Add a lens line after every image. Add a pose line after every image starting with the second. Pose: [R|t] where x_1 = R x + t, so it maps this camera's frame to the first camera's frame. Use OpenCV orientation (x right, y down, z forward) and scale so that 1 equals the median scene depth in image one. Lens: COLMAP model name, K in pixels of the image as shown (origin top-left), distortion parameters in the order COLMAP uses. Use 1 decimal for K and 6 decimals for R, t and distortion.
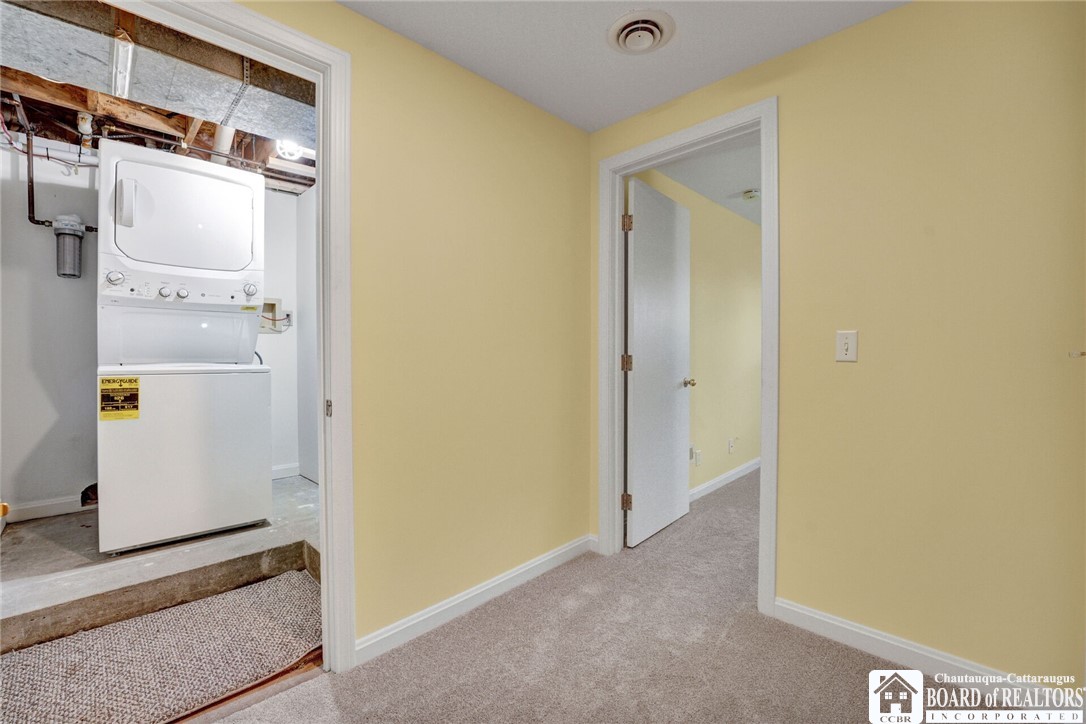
lens RADIAL K [[463.8, 0, 540.3], [0, 463.8, 361.2], [0, 0, 1]] dist [-0.021163, 0.000612]
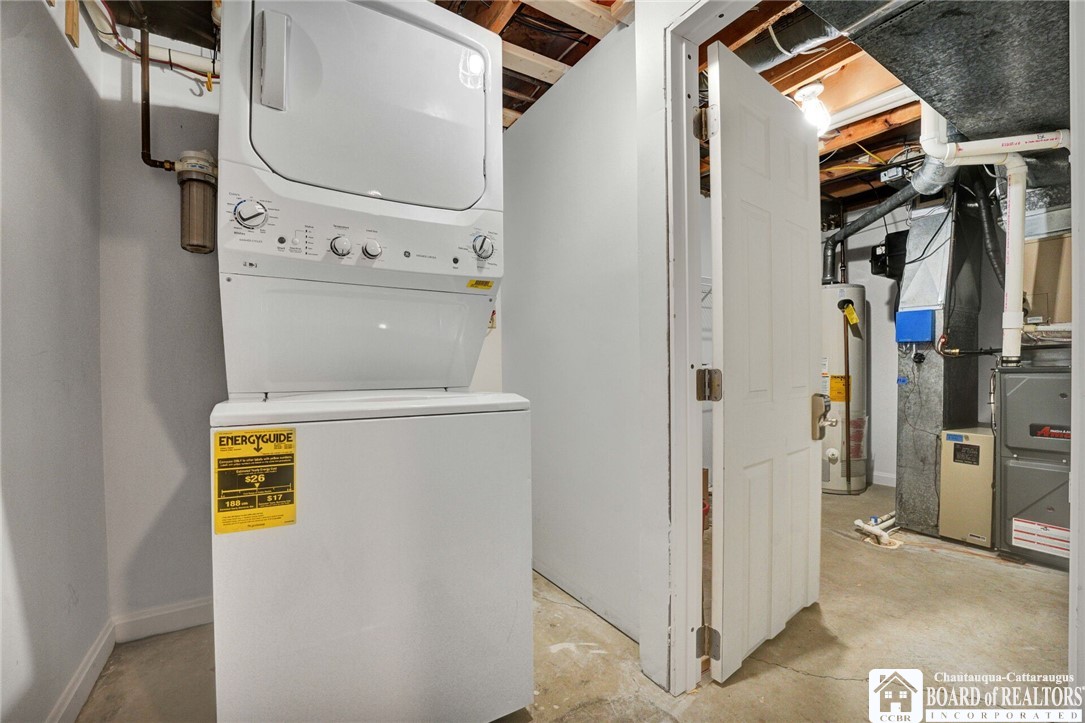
lens RADIAL K [[452.6, 0, 539.4], [0, 452.6, 369.9], [0, 0, 1]] dist [-0.021636, 0.000376]
pose [[0.973346, -0.010556, -0.229097, -0.501251], [0.008947, 0.999927, -0.008062, -0.014837], [0.229166, 0.005797, 0.973370, 0.575873]]
